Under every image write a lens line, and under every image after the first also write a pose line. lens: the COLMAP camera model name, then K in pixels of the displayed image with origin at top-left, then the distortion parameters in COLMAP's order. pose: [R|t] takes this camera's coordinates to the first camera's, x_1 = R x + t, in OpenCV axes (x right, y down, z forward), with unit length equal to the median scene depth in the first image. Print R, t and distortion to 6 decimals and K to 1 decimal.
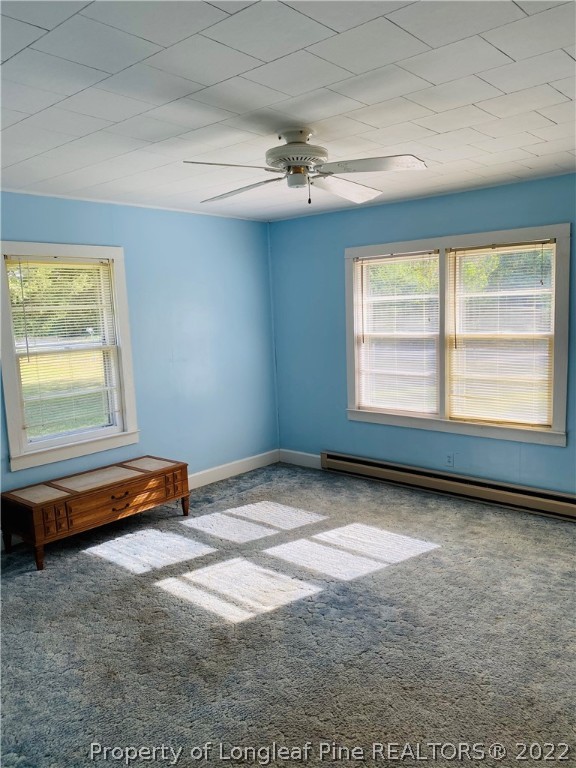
lens RADIAL K [[590.3, 0, 288.0], [0, 590.3, 384.0], [0, 0, 1]] dist [0.004013, 0.001460]
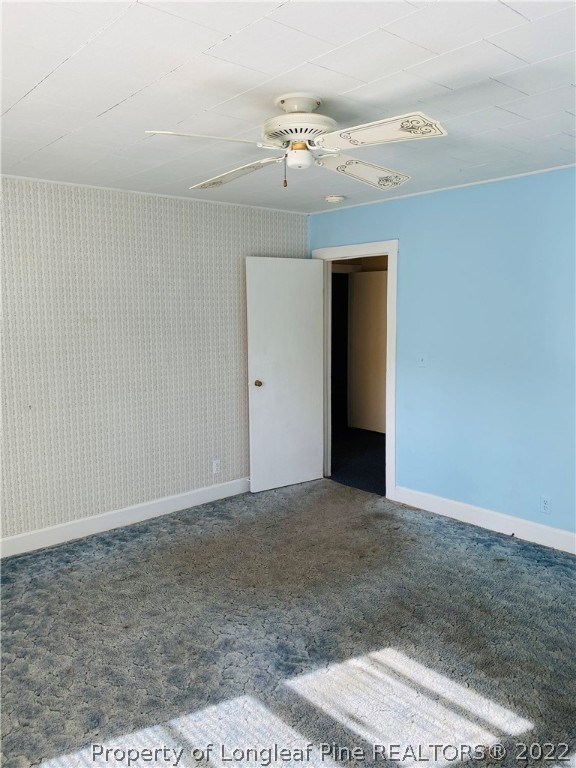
lens RADIAL K [[590.3, 0, 288.0], [0, 590.3, 384.0], [0, 0, 1]] dist [0.004013, 0.001460]
pose [[-0.991373, 0.027703, 0.128108, -0.056858], [0.059008, 0.967088, 0.247504, -0.224612], [-0.117035, 0.252929, -0.960380, 1.706346]]
